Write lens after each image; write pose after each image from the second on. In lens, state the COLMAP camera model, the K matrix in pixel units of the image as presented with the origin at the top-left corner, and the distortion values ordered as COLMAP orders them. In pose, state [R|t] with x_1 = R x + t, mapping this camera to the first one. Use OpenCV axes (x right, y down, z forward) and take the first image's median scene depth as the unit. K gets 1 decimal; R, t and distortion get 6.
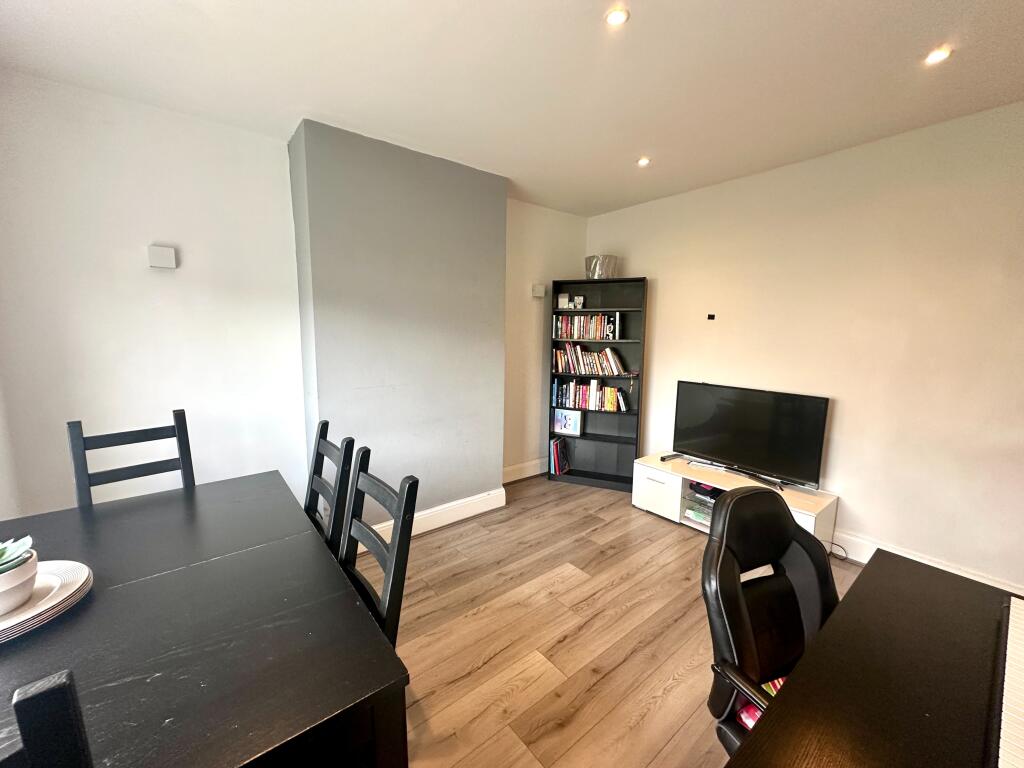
lens RADIAL K [[411.8, 0, 513.6], [0, 411.8, 384.7], [0, 0, 1]] dist [0.002448, 0.000243]
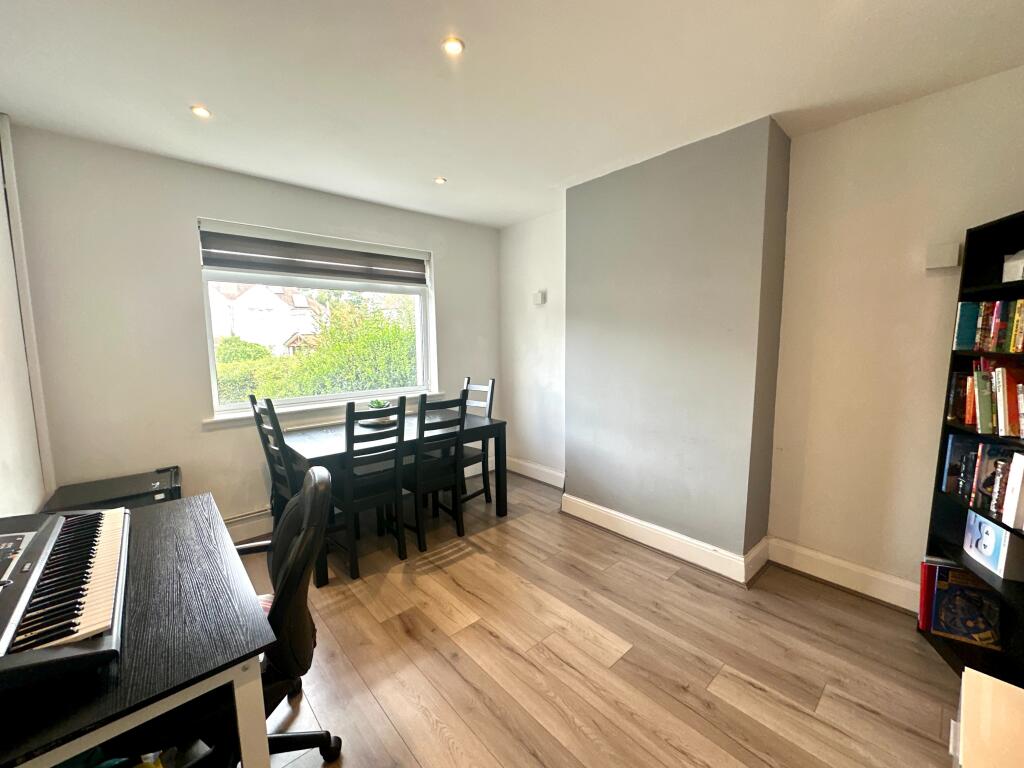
lens RADIAL K [[411.8, 0, 513.9], [0, 411.8, 387.3], [0, 0, 1]] dist [0.002448, 0.000243]
pose [[0.054490, 0.107543, -0.992706, 0.804913], [-0.126307, 0.986940, 0.099985, -0.077440], [0.990494, 0.119937, 0.067362, 0.675464]]
